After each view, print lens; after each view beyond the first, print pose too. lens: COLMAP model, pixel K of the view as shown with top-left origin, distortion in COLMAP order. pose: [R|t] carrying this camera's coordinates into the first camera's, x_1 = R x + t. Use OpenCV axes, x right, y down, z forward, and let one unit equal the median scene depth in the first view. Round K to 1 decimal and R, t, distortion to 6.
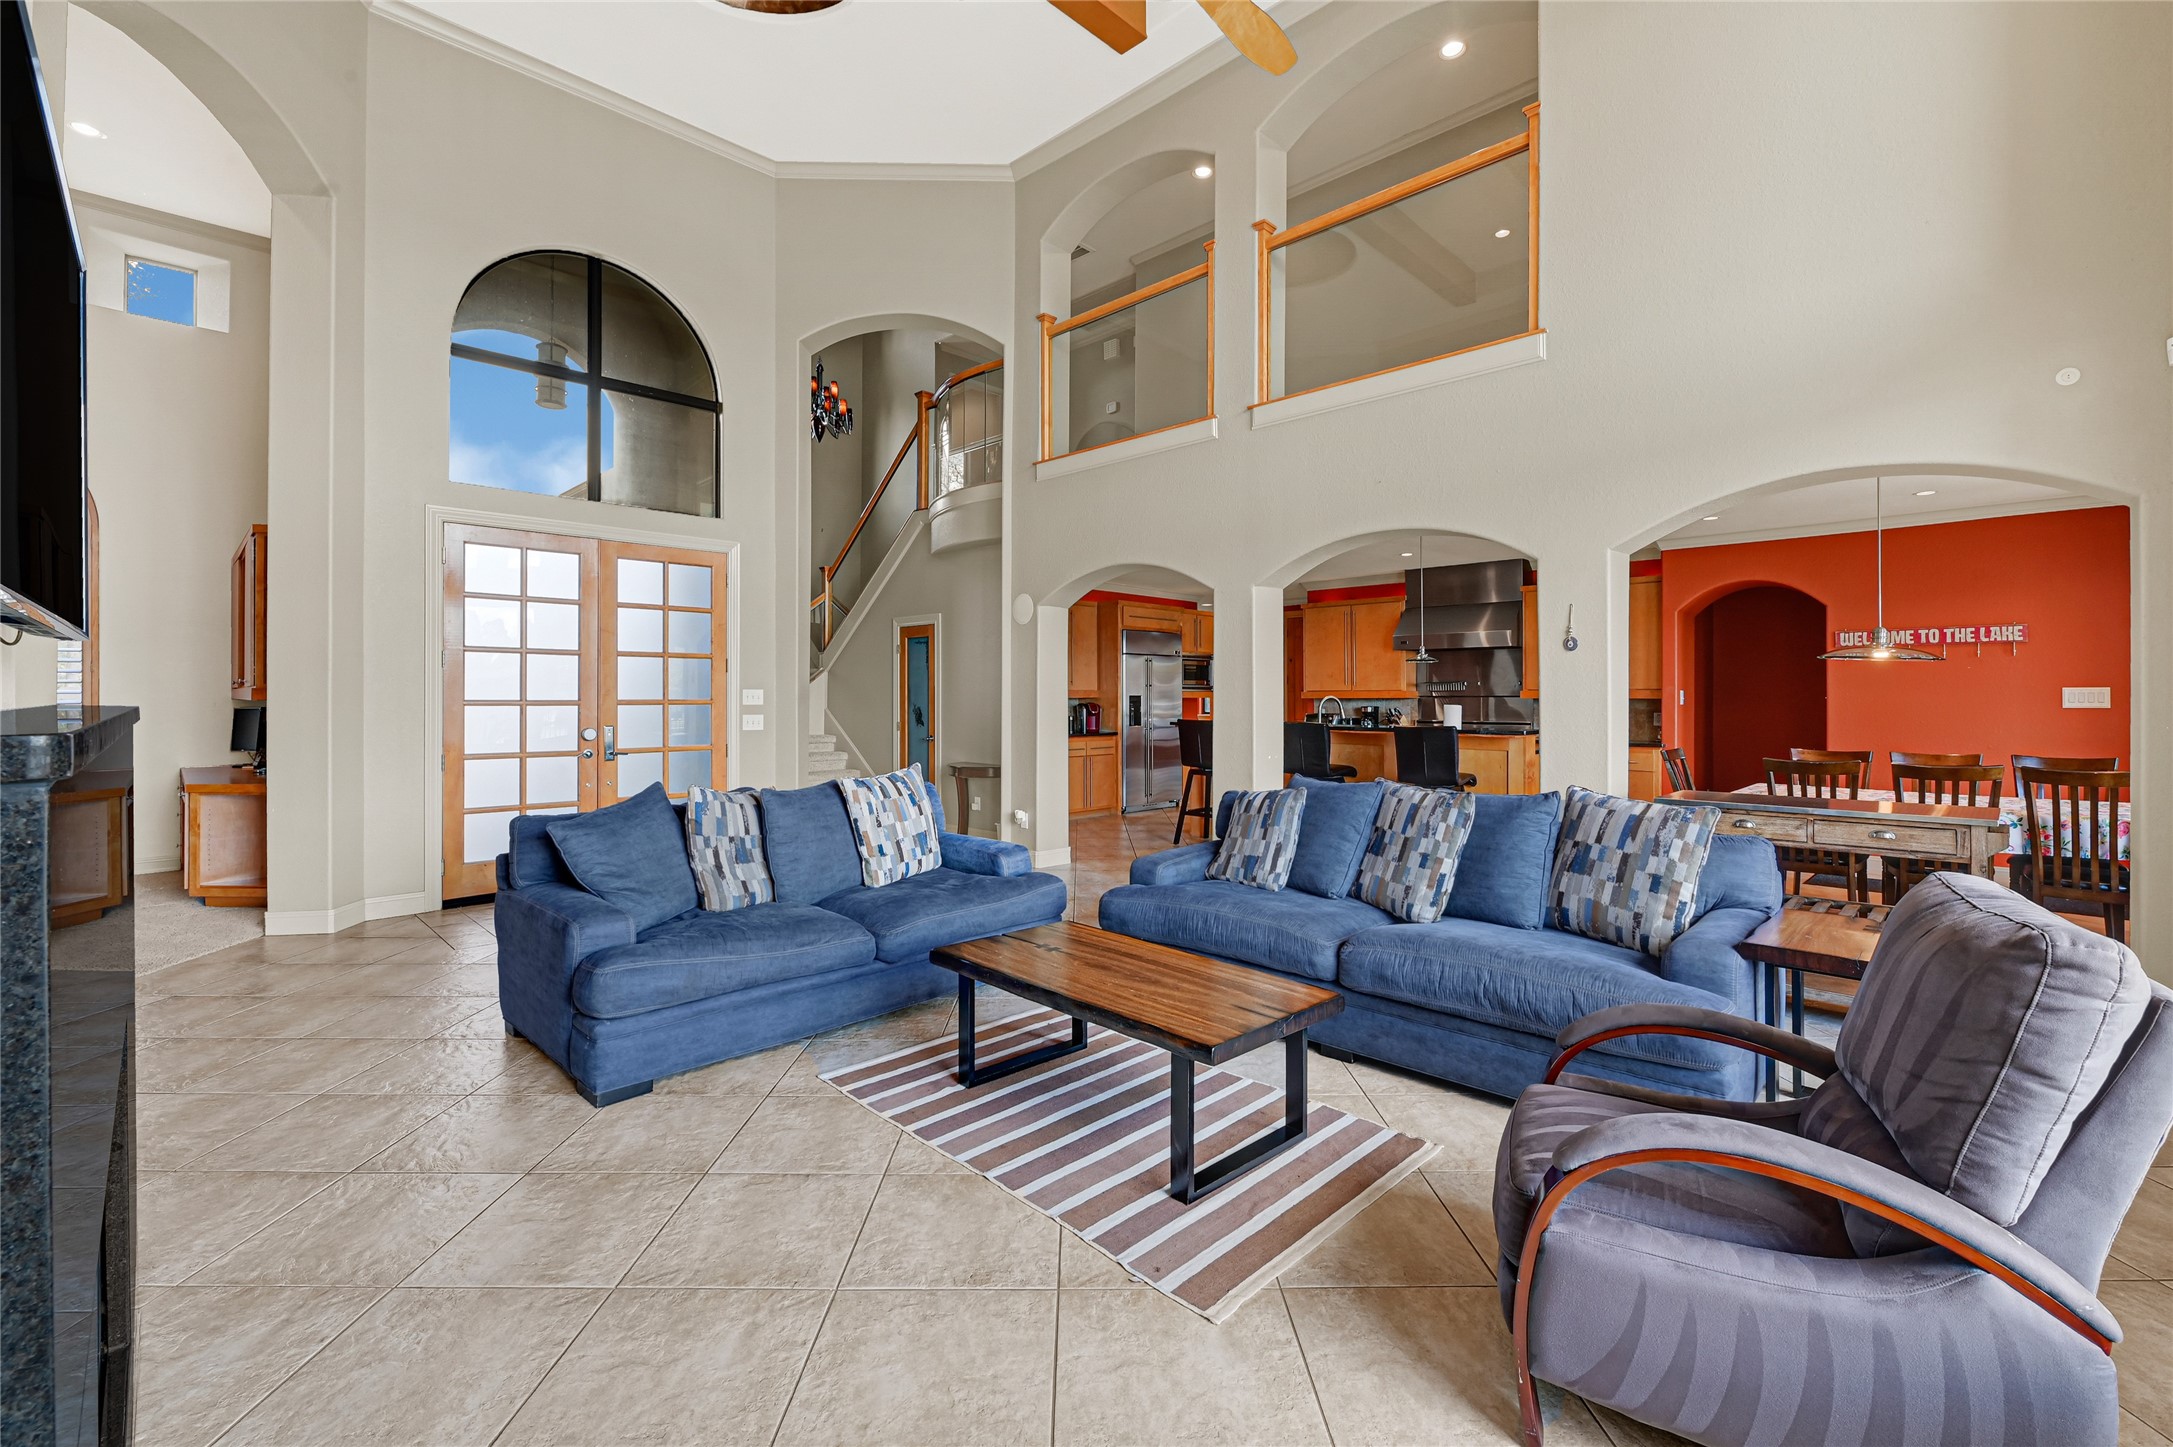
lens RADIAL K [[922.8, 0, 1091.8], [0, 922.8, 700.5], [0, 0, 1]] dist [-0.011699, 0.001777]
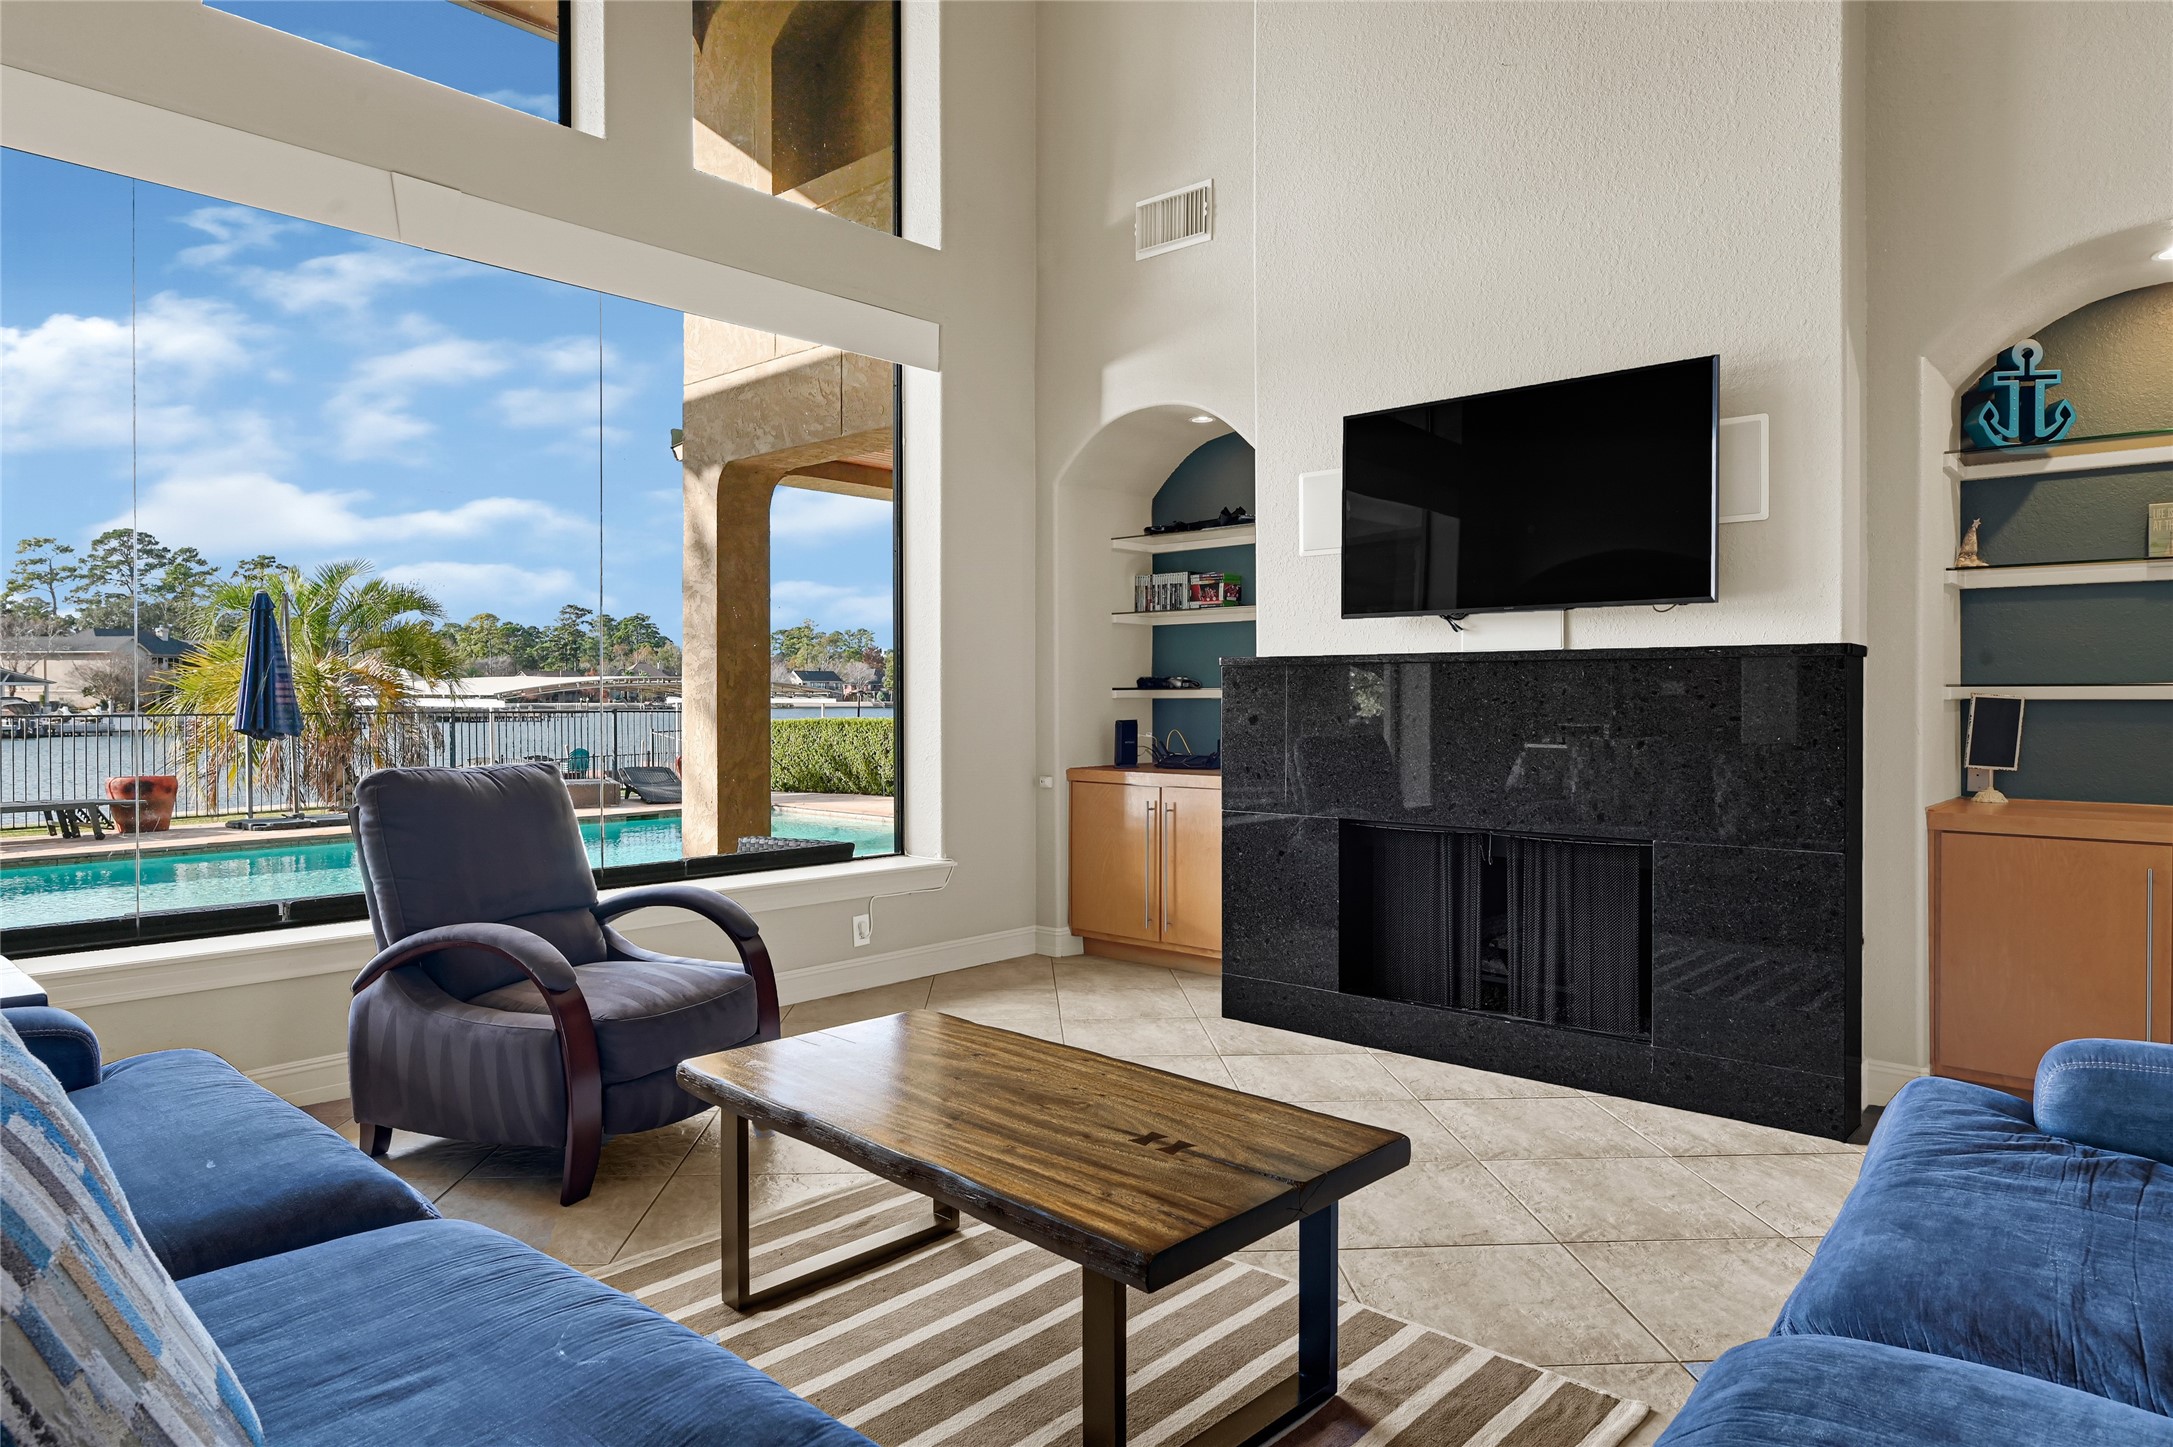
lens RADIAL K [[1316.5, 0, 1100.2], [0, 1316.5, 705.4], [0, 0, 1]] dist [-0.002881, -0.001068]
pose [[-0.998608, 0.000628, -0.052750, 0.012770], [0.000099, 0.999950, 0.010040, 0.036107], [0.052754, 0.010020, -0.998557, 1.336179]]
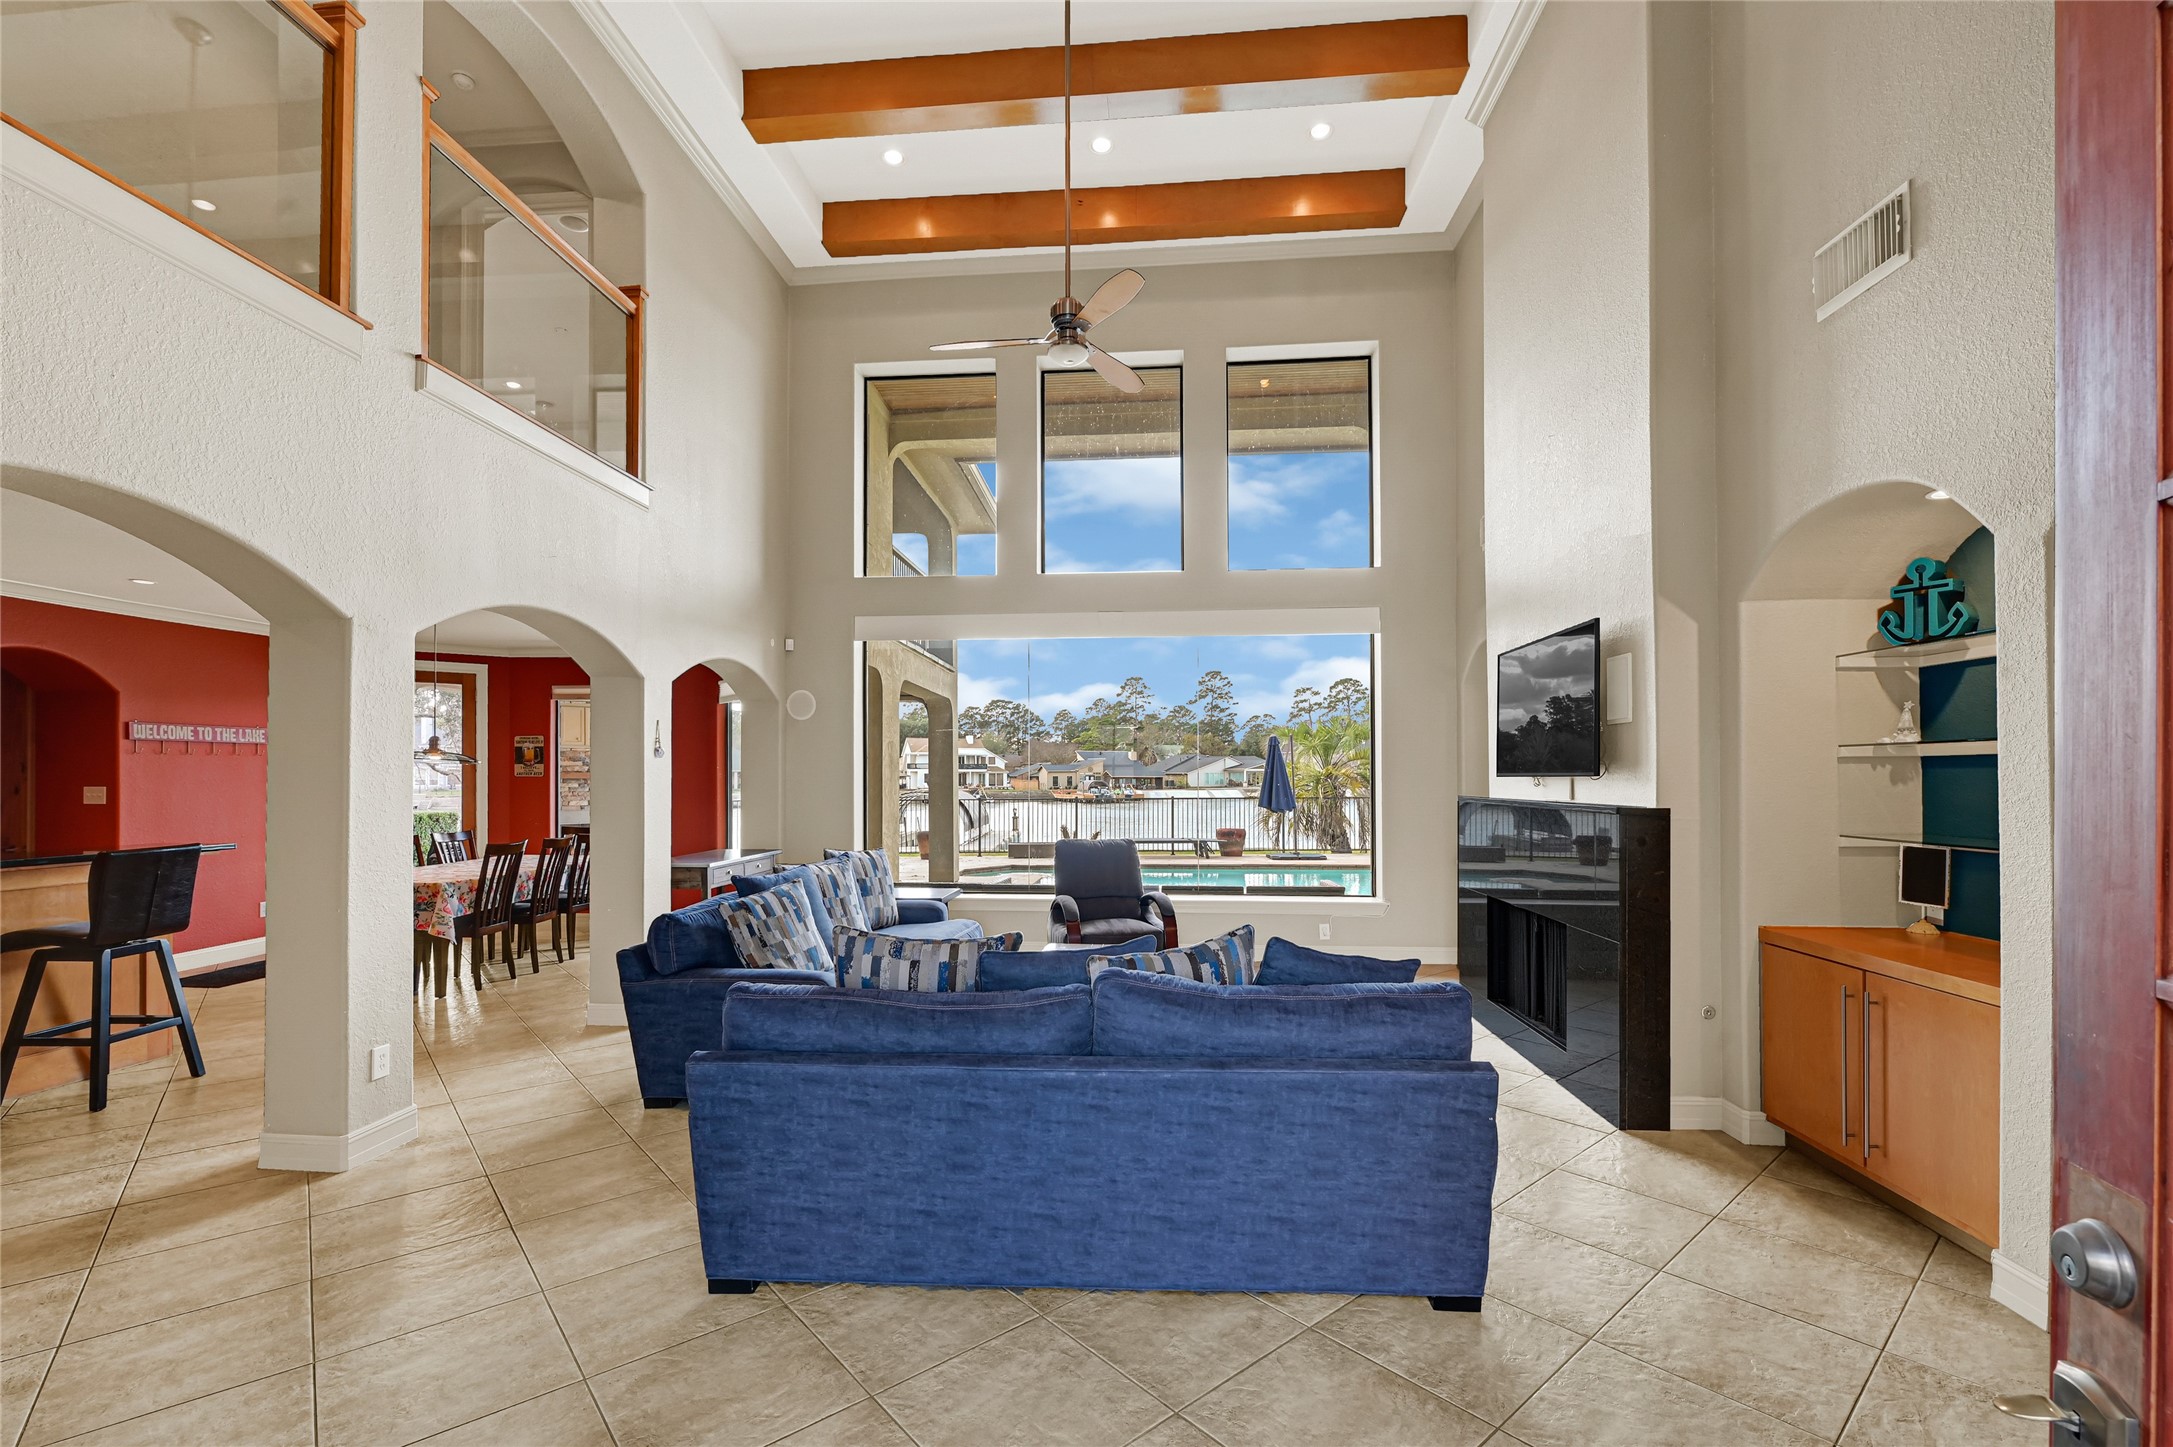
lens RADIAL K [[922.8, 0, 1087.9], [0, 922.8, 774.5], [0, 0, 1]] dist [-0.011699, 0.001777]
pose [[-0.651583, 0.002891, 0.758572, -0.887514], [0.004369, 0.999990, -0.000059, -0.032690], [-0.758565, 0.003276, -0.651590, 1.525213]]
